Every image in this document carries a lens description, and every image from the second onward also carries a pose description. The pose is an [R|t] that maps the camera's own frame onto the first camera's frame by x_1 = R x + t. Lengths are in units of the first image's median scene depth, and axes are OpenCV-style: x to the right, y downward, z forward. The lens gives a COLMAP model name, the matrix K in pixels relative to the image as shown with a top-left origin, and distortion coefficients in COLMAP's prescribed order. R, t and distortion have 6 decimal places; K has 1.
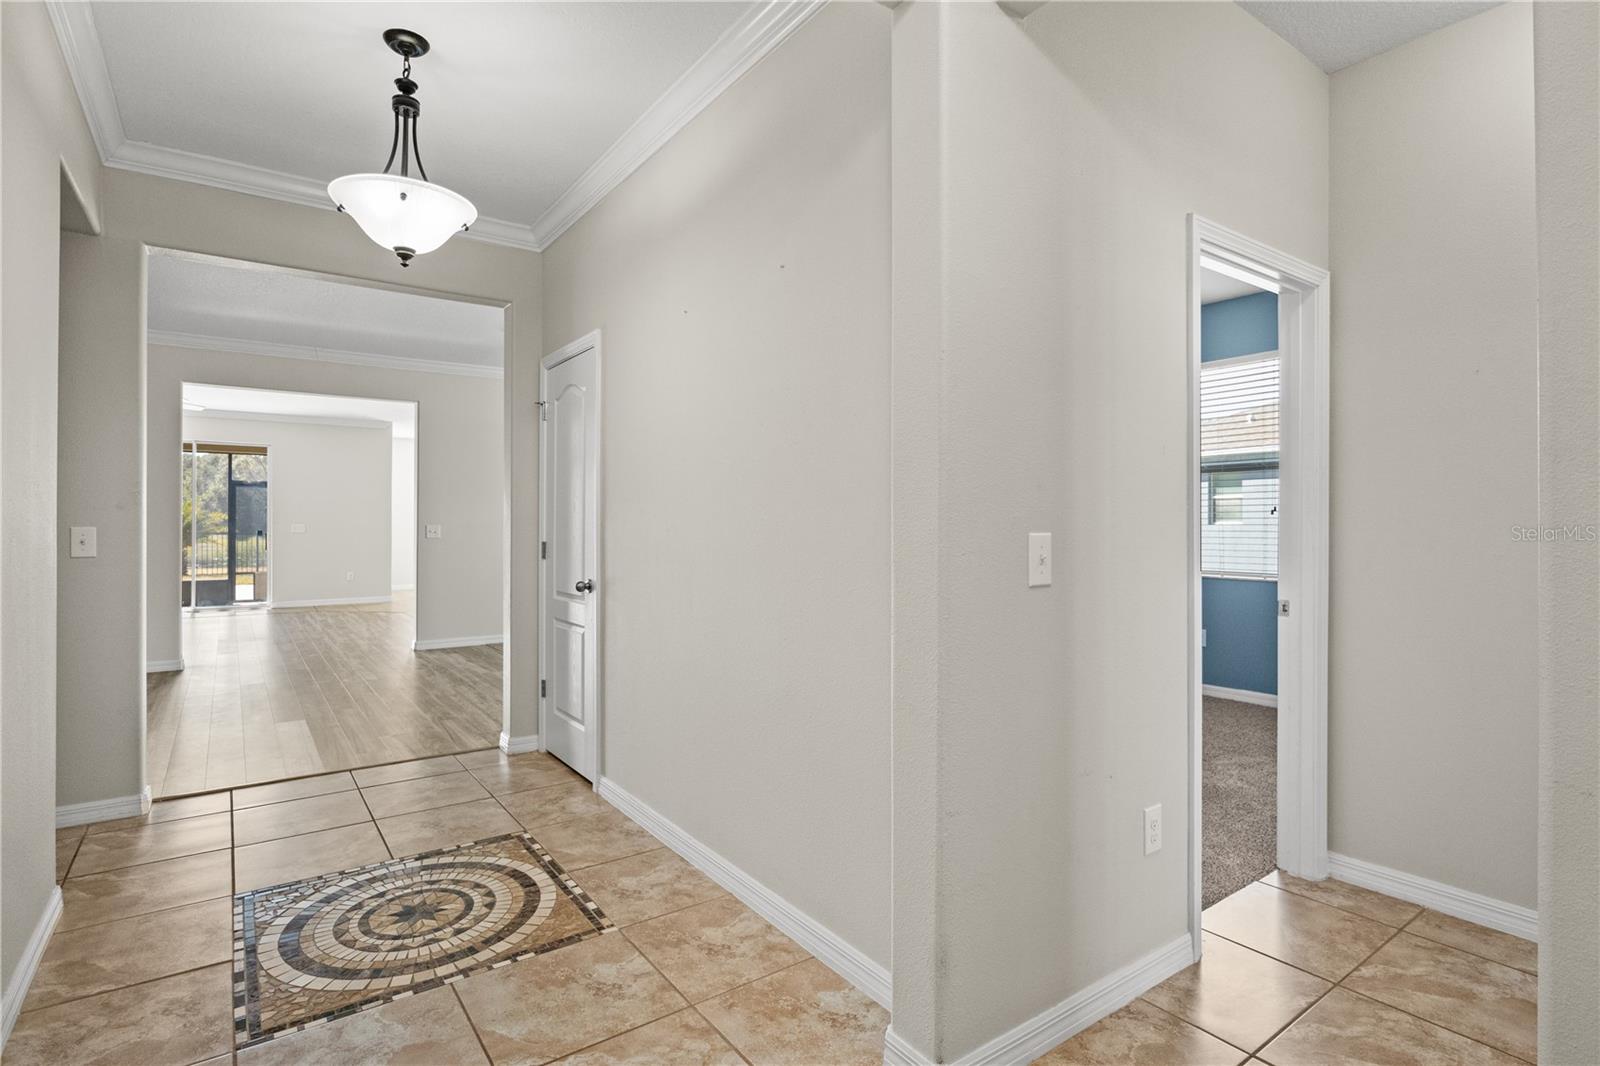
lens RADIAL K [[796.8, 0, 801.3], [0, 796.8, 527.5], [0, 0, 1]] dist [-0.007790, 0.000372]
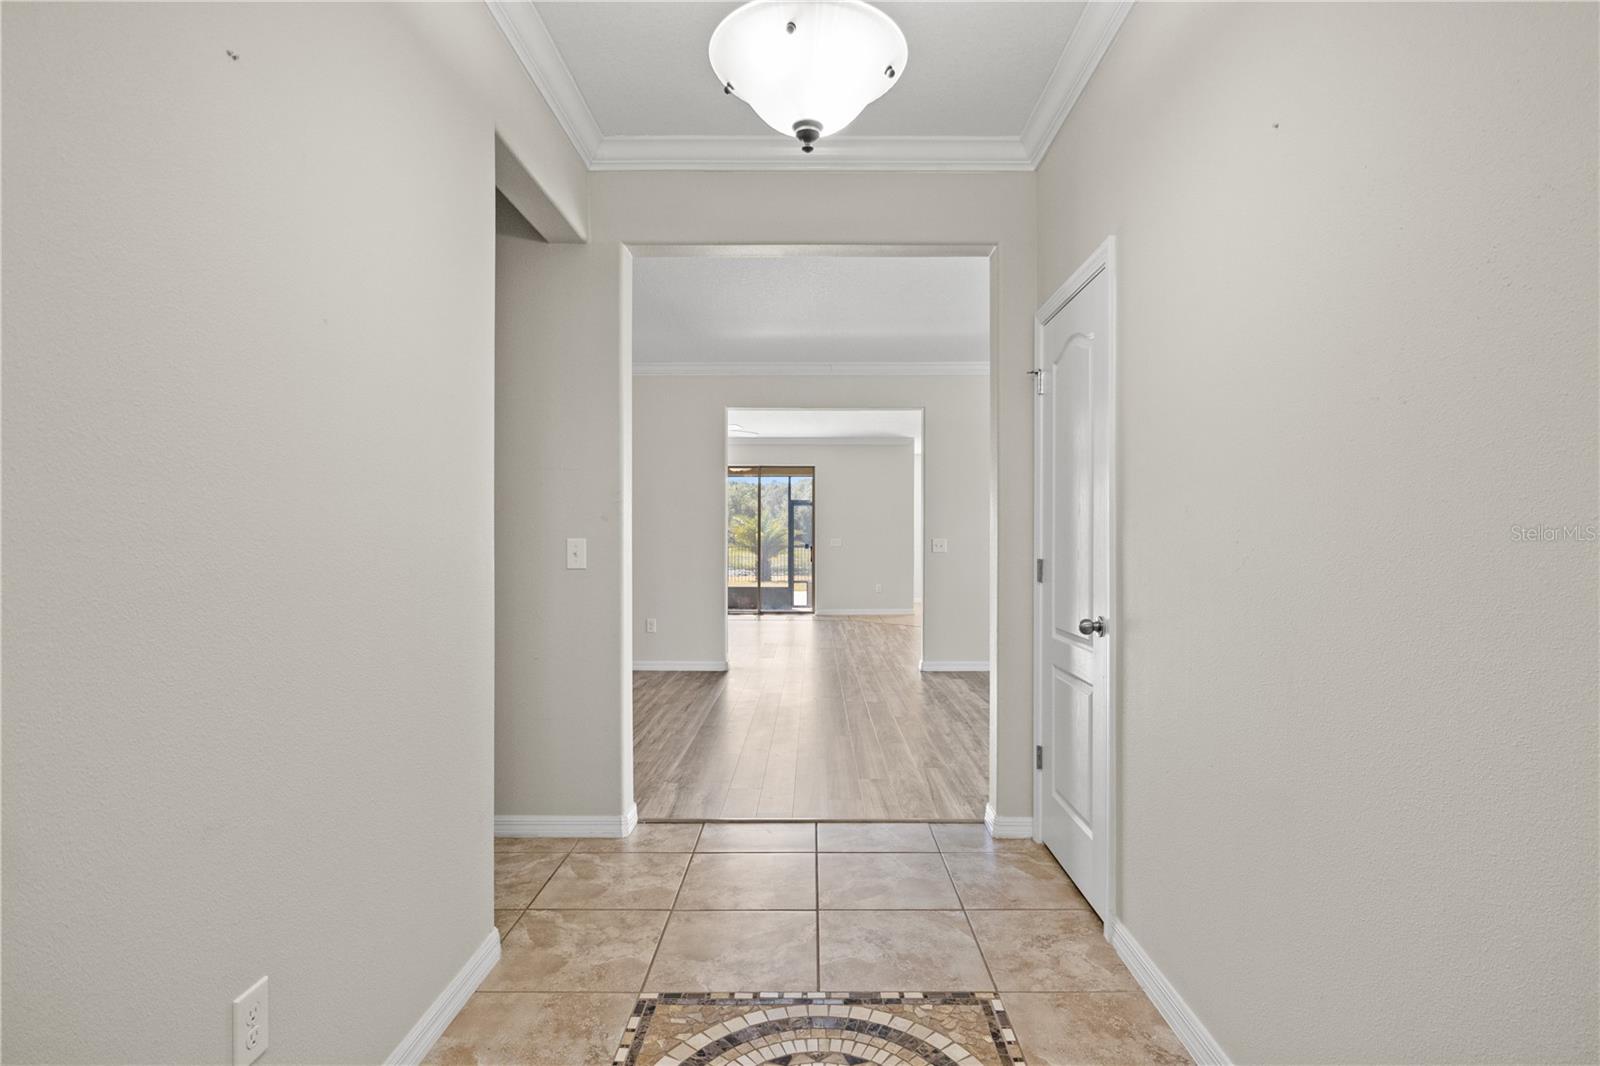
lens RADIAL K [[796.8, 0, 813.2], [0, 796.8, 536.3], [0, 0, 1]] dist [-0.007790, 0.000372]
pose [[0.810336, -0.002394, -0.585961, -0.061429], [-0.002377, 0.999970, -0.007372, 0.002445], [0.585961, 0.007367, 0.810306, 0.281349]]
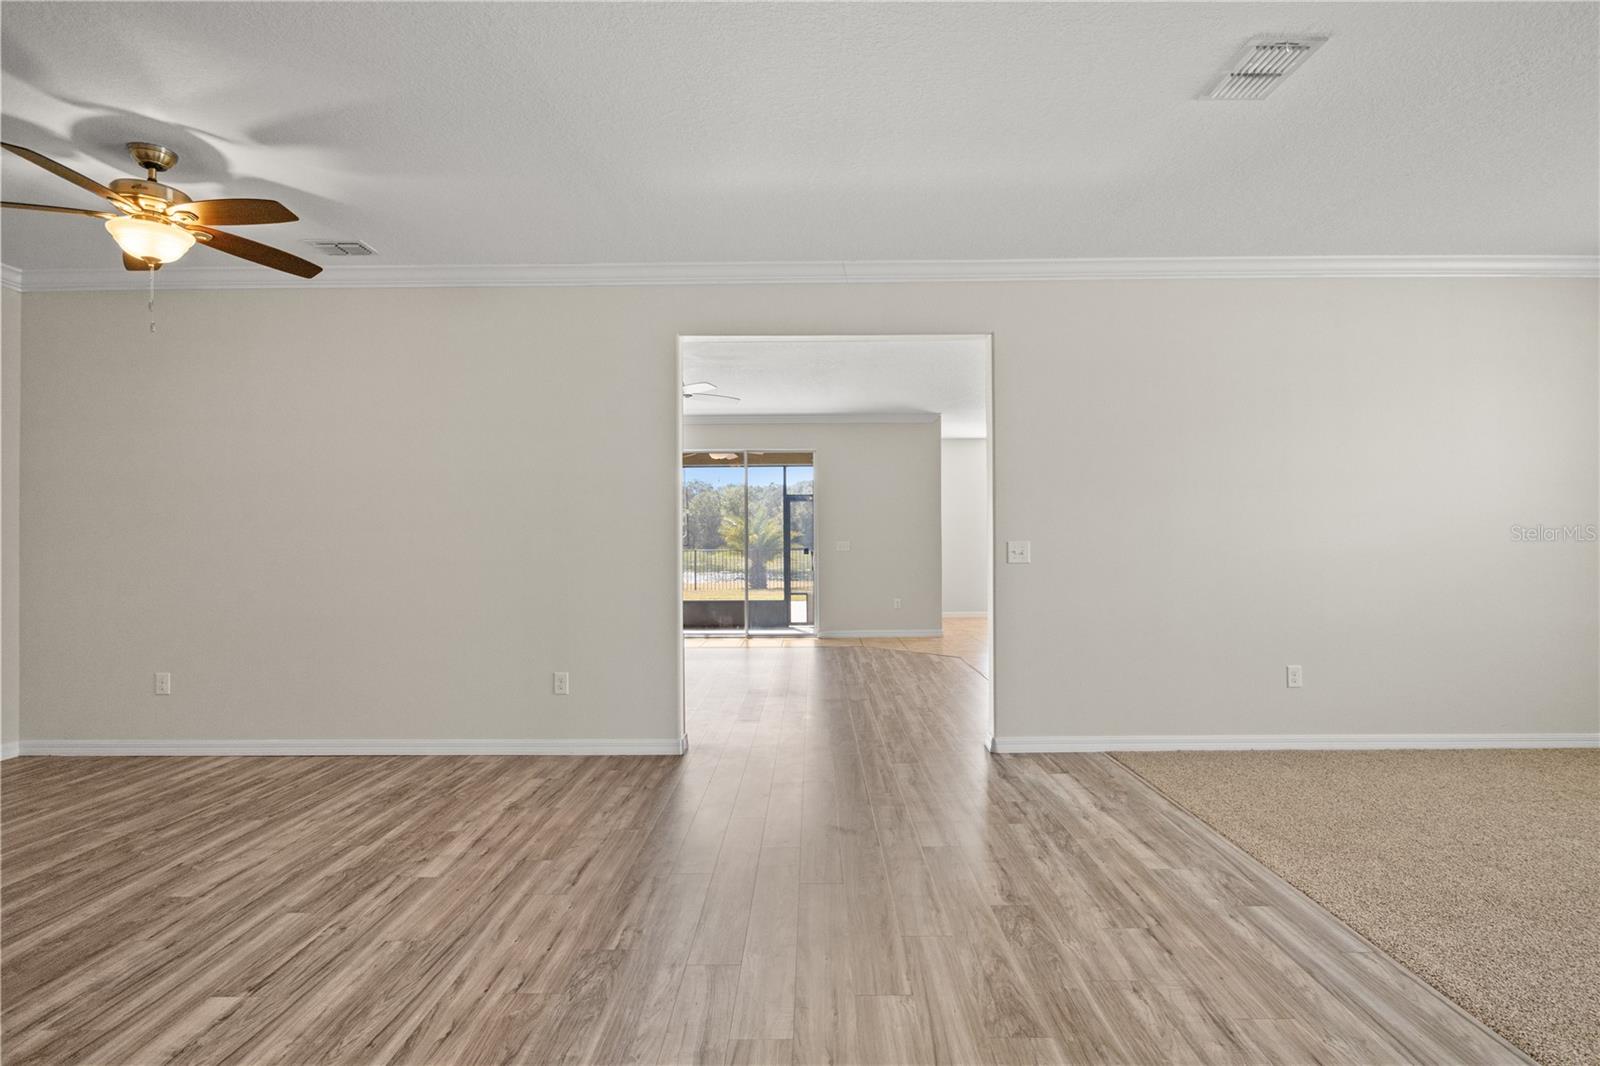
lens RADIAL K [[796.8, 0, 807.6], [0, 796.8, 531.3], [0, 0, 1]] dist [-0.007790, 0.000372]
pose [[0.807619, -0.013582, -0.589548, -0.448017], [0.005305, 0.999862, -0.015767, -0.003305], [0.589680, 0.009606, 0.807580, 0.800457]]
